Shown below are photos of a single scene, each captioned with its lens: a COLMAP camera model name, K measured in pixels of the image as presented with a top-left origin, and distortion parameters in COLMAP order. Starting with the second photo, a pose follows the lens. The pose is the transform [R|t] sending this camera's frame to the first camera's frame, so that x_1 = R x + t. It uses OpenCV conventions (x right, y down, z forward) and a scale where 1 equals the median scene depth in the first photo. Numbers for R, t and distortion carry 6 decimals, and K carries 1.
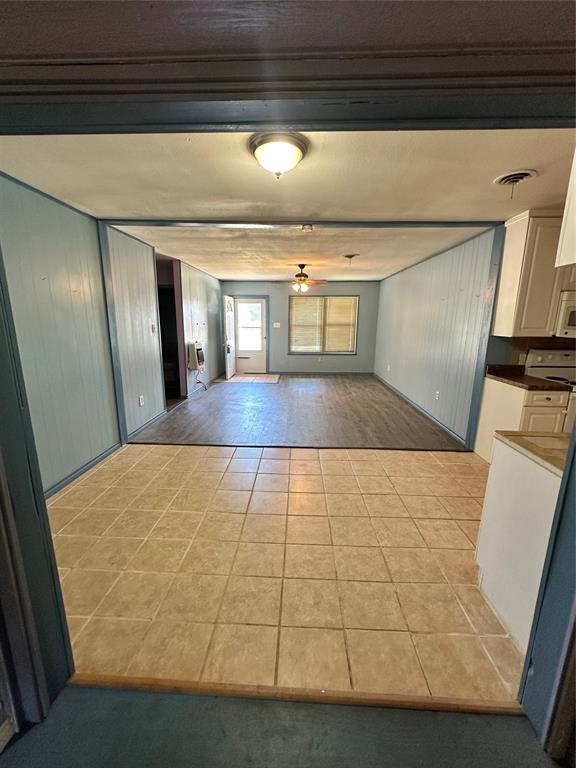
lens RADIAL K [[307.4, 0, 287.2], [0, 307.4, 382.8], [0, 0, 1]] dist [-0.005529, 0.001217]
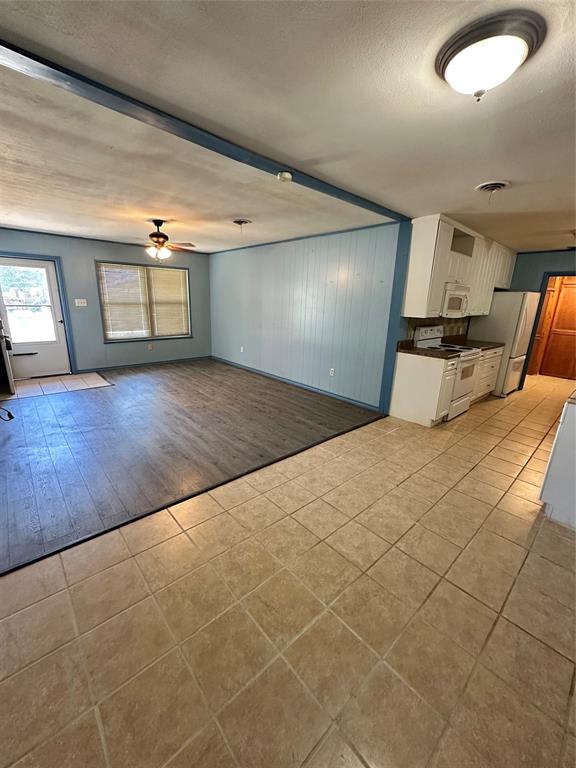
lens RADIAL K [[307.4, 0, 287.2], [0, 307.4, 384.3], [0, 0, 1]] dist [-0.005529, 0.001217]
pose [[0.717140, -0.171393, 0.675525, -0.201800], [0.116979, 0.985139, 0.125762, -0.039324], [-0.687041, -0.011166, 0.726533, 0.176091]]
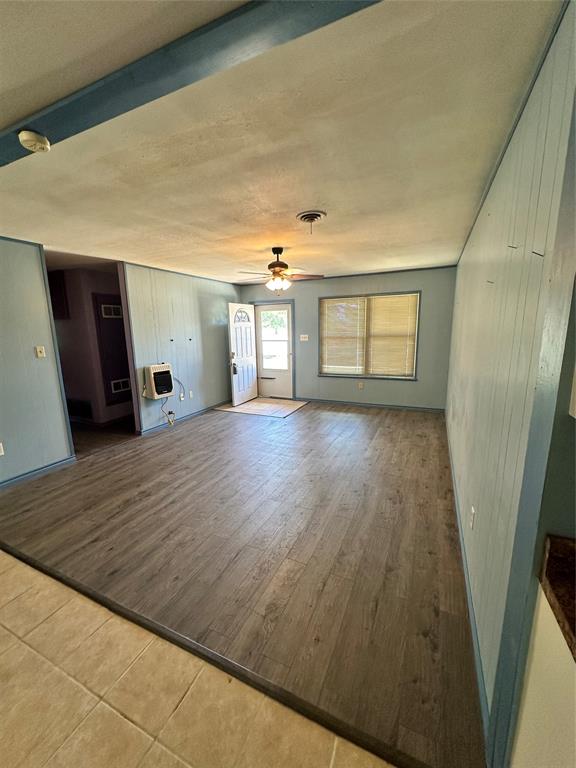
lens RADIAL K [[307.4, 0, 288.2], [0, 307.4, 384.3], [0, 0, 1]] dist [-0.005529, 0.001217]
pose [[0.924058, 0.044269, -0.379681, 0.226506], [-0.050409, 0.998709, -0.006239, -0.066952], [0.378915, 0.024905, 0.925096, 0.289304]]
